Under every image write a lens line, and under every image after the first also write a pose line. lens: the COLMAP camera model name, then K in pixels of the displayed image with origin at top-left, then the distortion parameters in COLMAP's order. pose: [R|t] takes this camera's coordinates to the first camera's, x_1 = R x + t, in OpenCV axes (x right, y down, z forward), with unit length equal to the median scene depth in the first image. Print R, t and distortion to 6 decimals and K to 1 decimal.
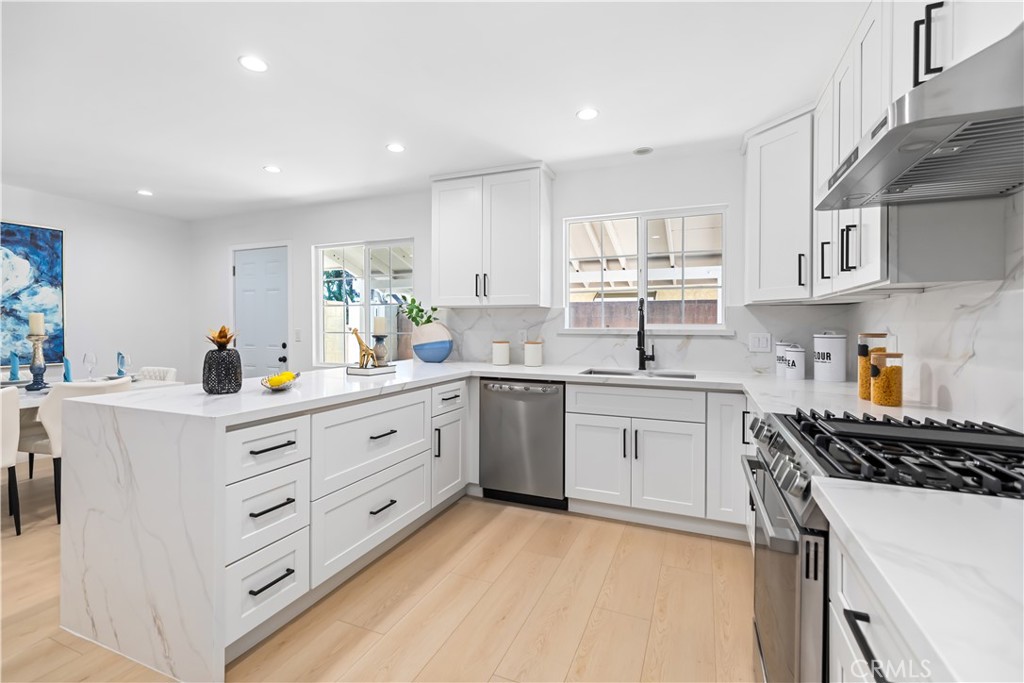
lens RADIAL K [[456.3, 0, 507.9], [0, 456.3, 327.7], [0, 0, 1]] dist [0.002774, 0.000266]
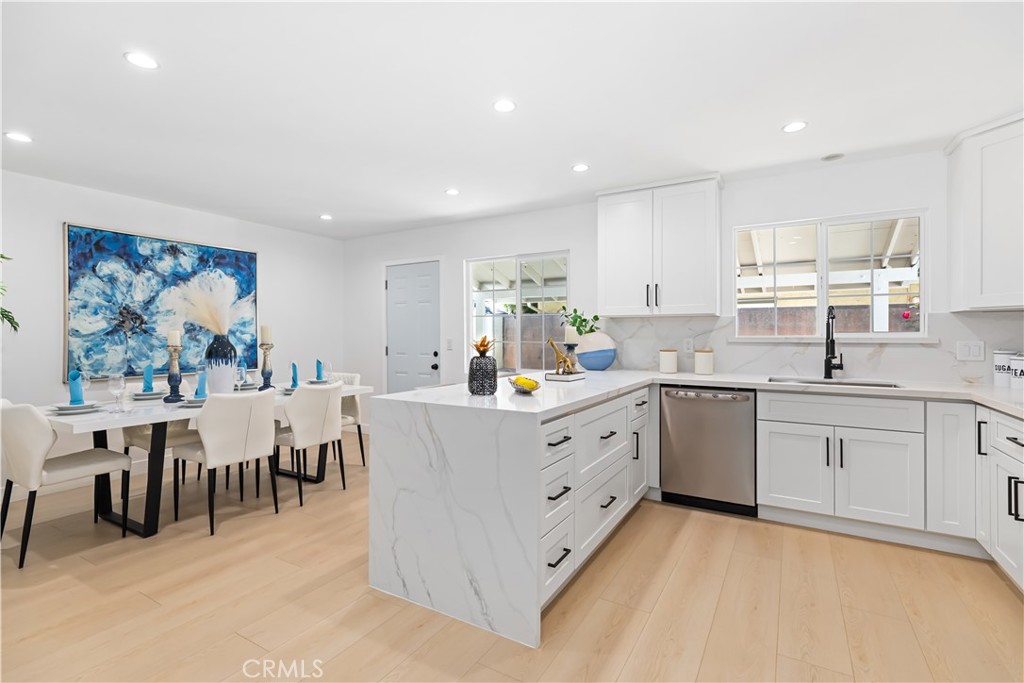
lens RADIAL K [[472.9, 0, 507.1], [0, 472.9, 332.5], [0, 0, 1]] dist [0.002714, 0.000447]
pose [[0.990305, -0.005119, -0.138817, -0.254401], [0.004012, 0.999958, -0.008259, -0.001470], [0.138854, 0.007622, 0.990284, -0.108557]]
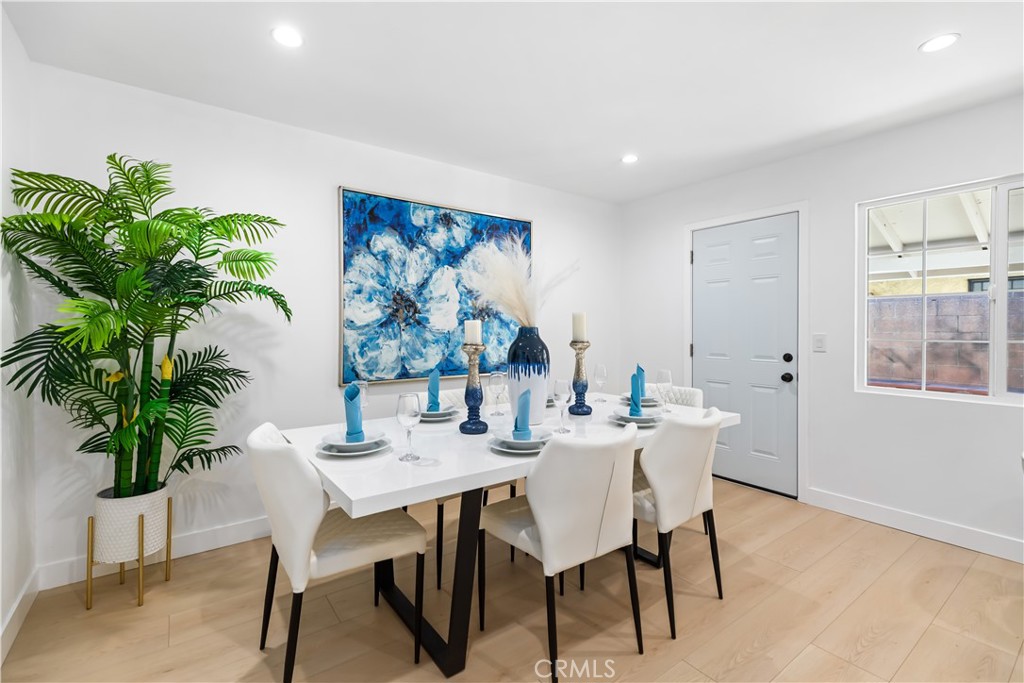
lens RADIAL K [[456.3, 0, 507.9], [0, 456.3, 327.7], [0, 0, 1]] dist [0.002774, 0.000266]
pose [[0.858625, -0.002060, -0.512600, -0.744558], [-0.000181, 0.999991, -0.004321, -0.003595], [0.512604, 0.003803, 0.858616, 0.288932]]
